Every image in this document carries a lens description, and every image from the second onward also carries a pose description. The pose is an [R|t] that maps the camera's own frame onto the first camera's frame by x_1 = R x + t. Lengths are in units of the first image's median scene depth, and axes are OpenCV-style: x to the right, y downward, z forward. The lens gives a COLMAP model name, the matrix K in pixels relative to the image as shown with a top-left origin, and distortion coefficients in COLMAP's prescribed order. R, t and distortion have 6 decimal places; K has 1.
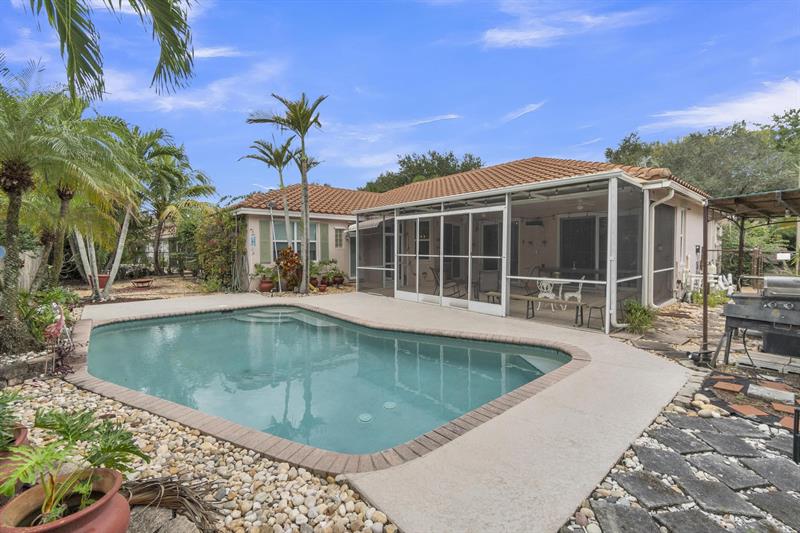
lens RADIAL K [[339.8, 0, 385.5], [0, 339.8, 261.7], [0, 0, 1]] dist [-0.000774, 0.000008]
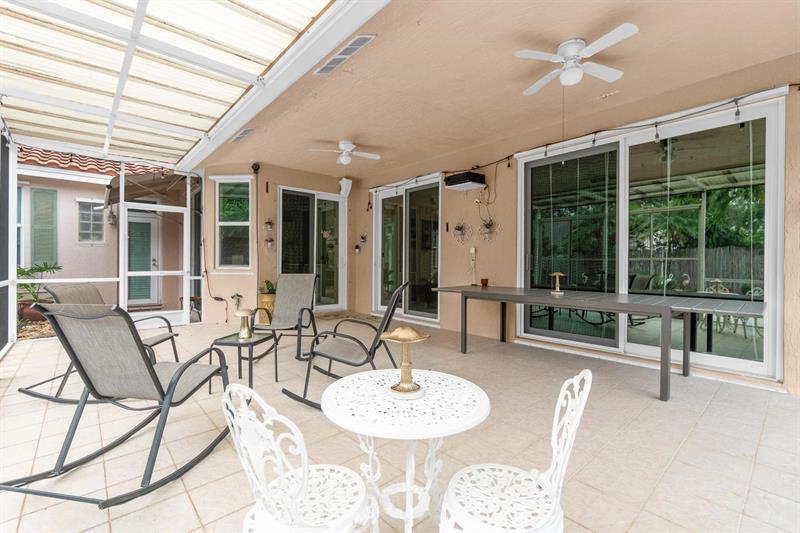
lens RADIAL K [[349.7, 0, 400.0], [0, 349.7, 266.5], [0, 0, 1]] dist [-0.000548, -0.000028]
pose [[0.998377, 0.011980, 0.055669, 0.388012], [-0.010357, 0.999515, -0.029365, 0.005377], [-0.055993, 0.028740, 0.998017, 0.677446]]
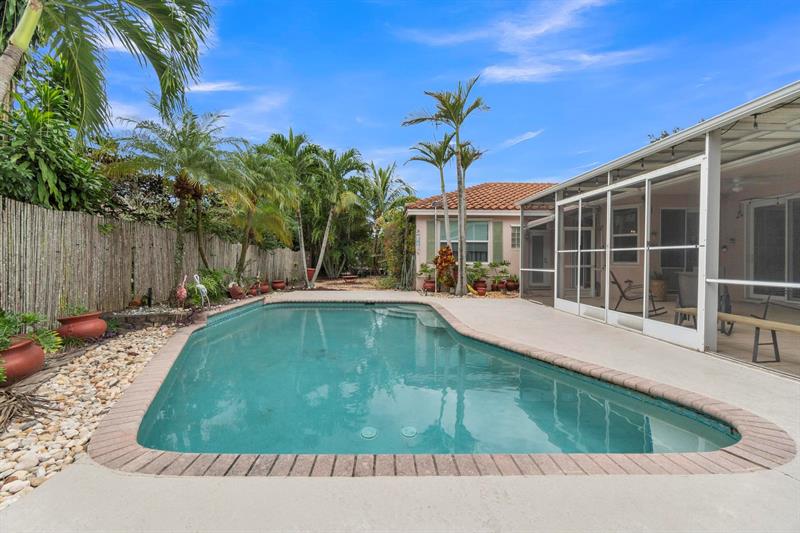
lens RADIAL K [[339.8, 0, 385.5], [0, 339.8, 261.7], [0, 0, 1]] dist [-0.000774, 0.000008]
pose [[0.783996, 0.012637, -0.620637, 0.199027], [-0.030991, 0.999343, -0.018800, 0.027805], [0.619992, 0.033973, 0.783873, 0.158519]]
